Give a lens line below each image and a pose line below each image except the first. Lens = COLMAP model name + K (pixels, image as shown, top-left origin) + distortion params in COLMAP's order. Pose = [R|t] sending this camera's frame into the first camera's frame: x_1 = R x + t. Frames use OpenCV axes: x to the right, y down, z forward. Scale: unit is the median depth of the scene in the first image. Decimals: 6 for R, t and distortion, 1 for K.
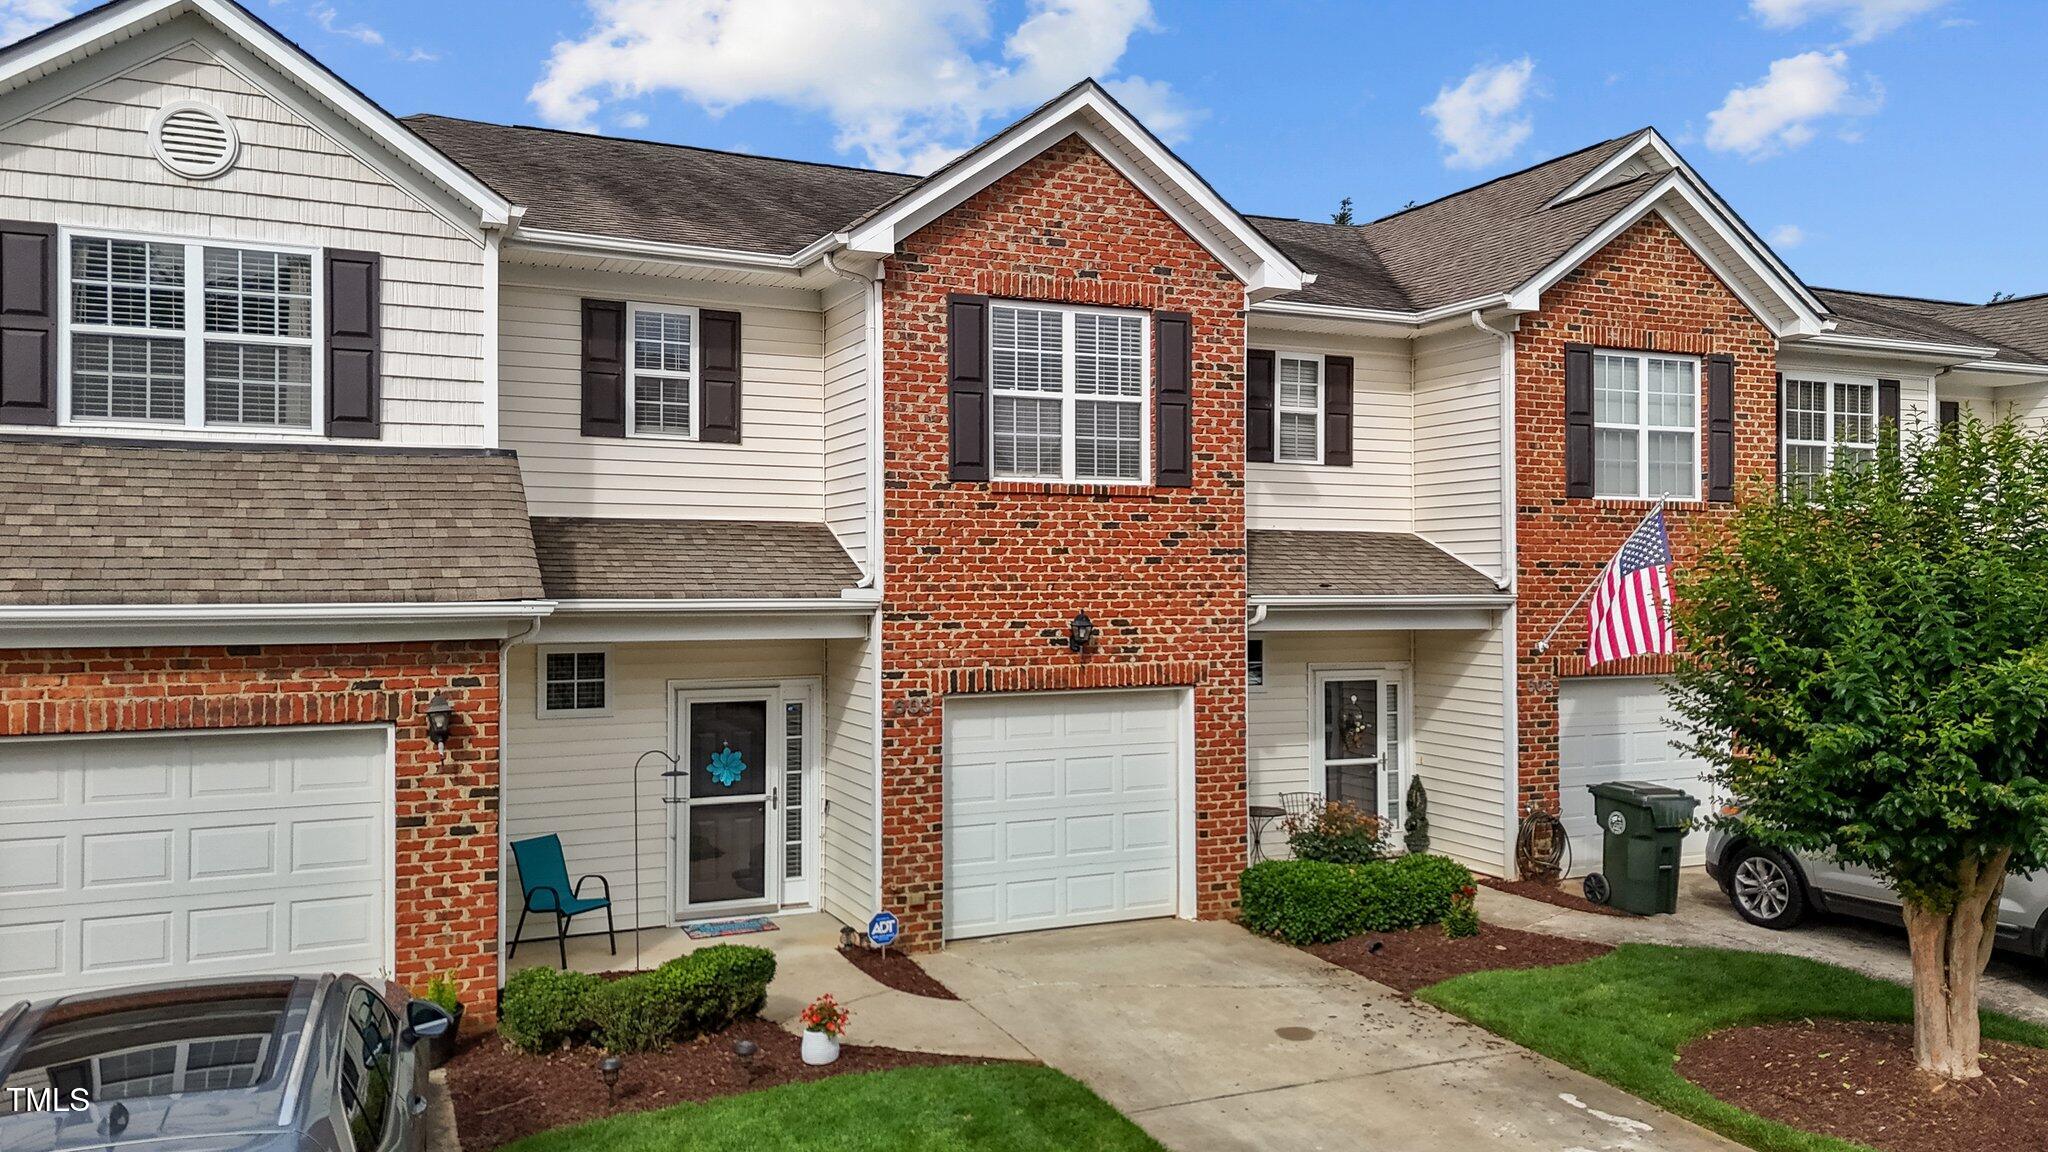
lens RADIAL K [[1512.5, 0, 1020.7], [0, 1512.5, 561.8], [0, 0, 1]] dist [0.076206, -0.071837]
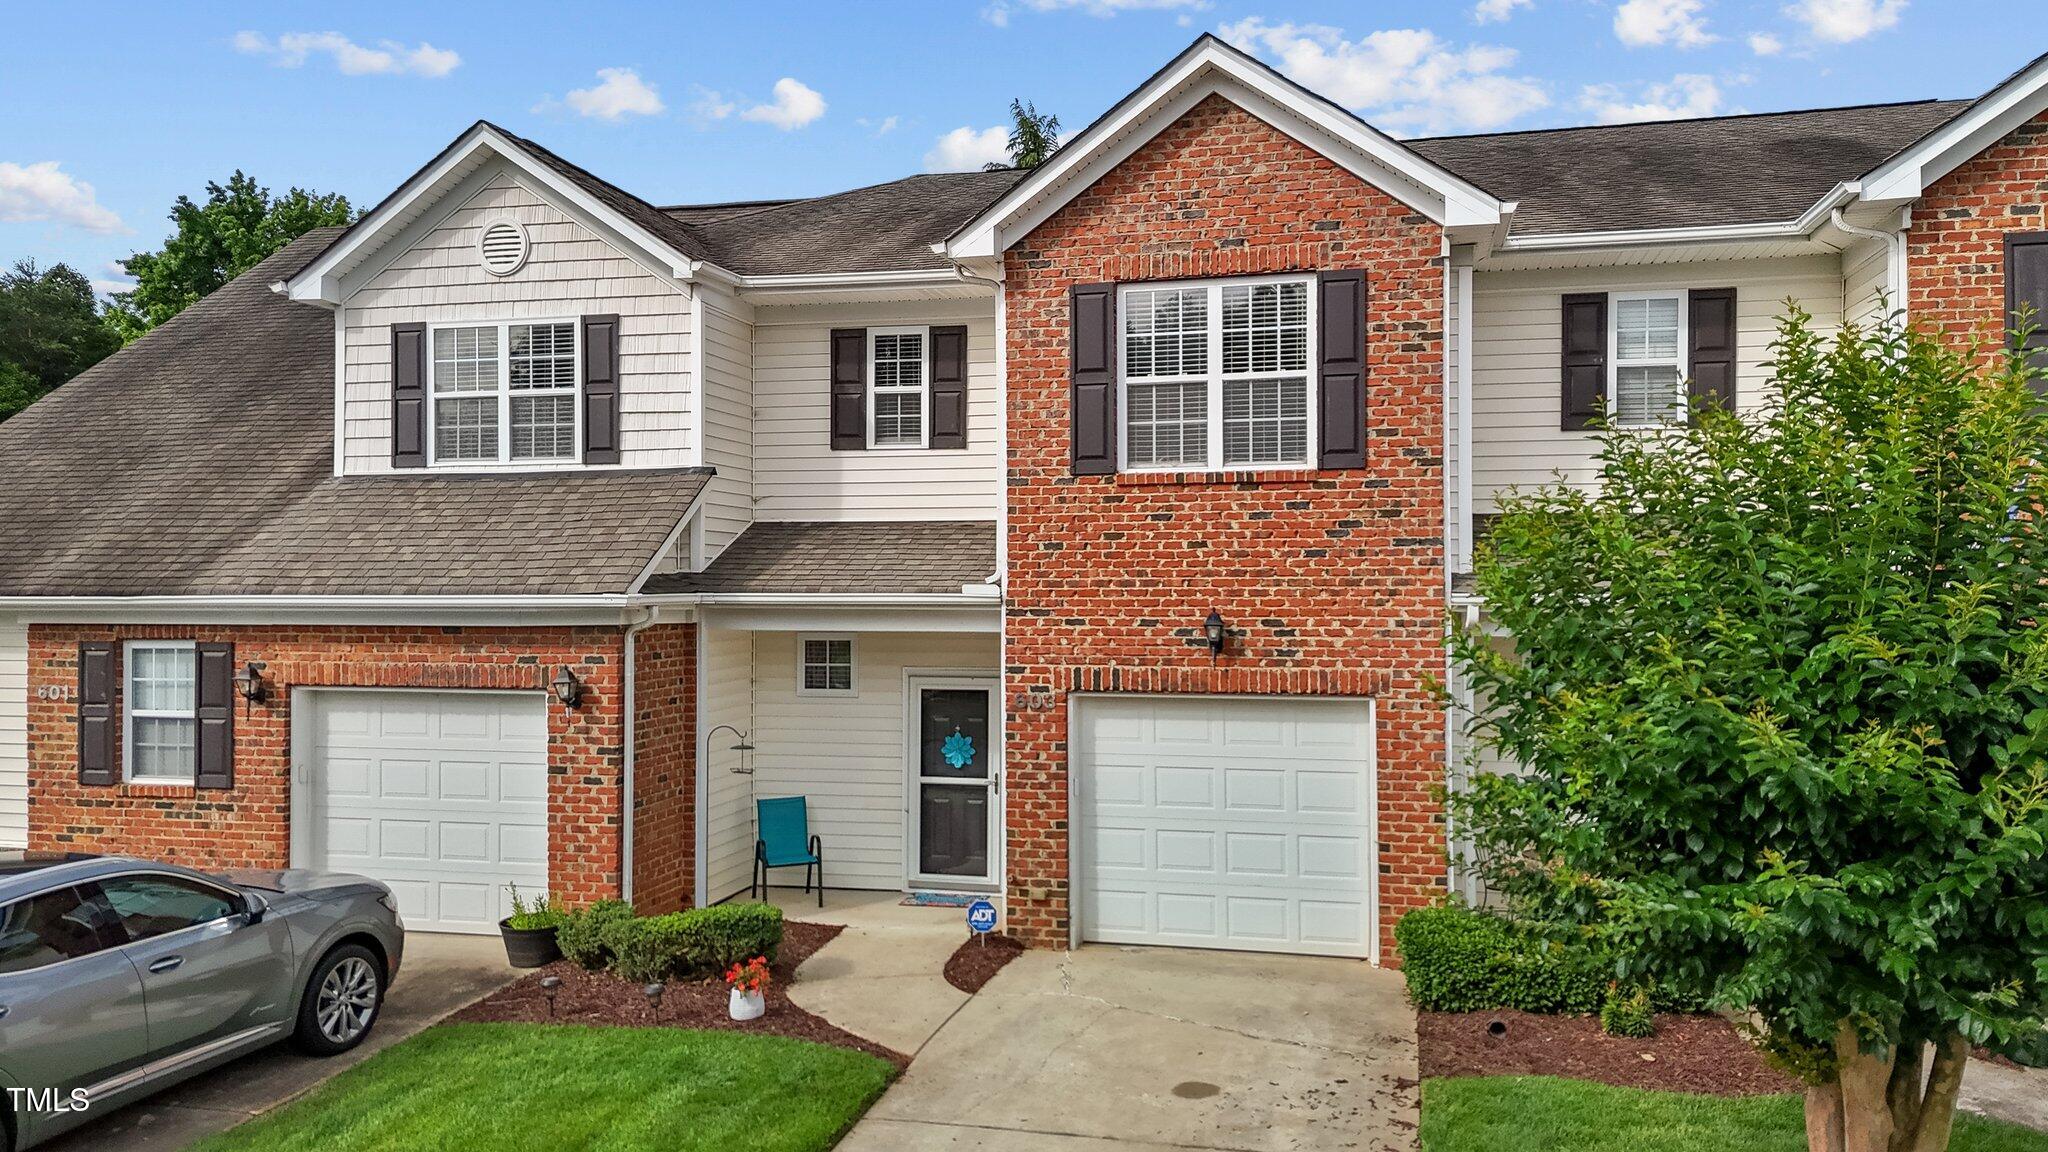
lens RADIAL K [[1495.6, 0, 1026.4], [0, 1495.6, 569.5], [0, 0, 1]] dist [0.085002, -0.099302]
pose [[0.786041, -0.006300, -0.618143, 0.532698], [0.009094, 0.999958, 0.001373, 0.006176], [0.618108, -0.006701, 0.786065, 0.214405]]
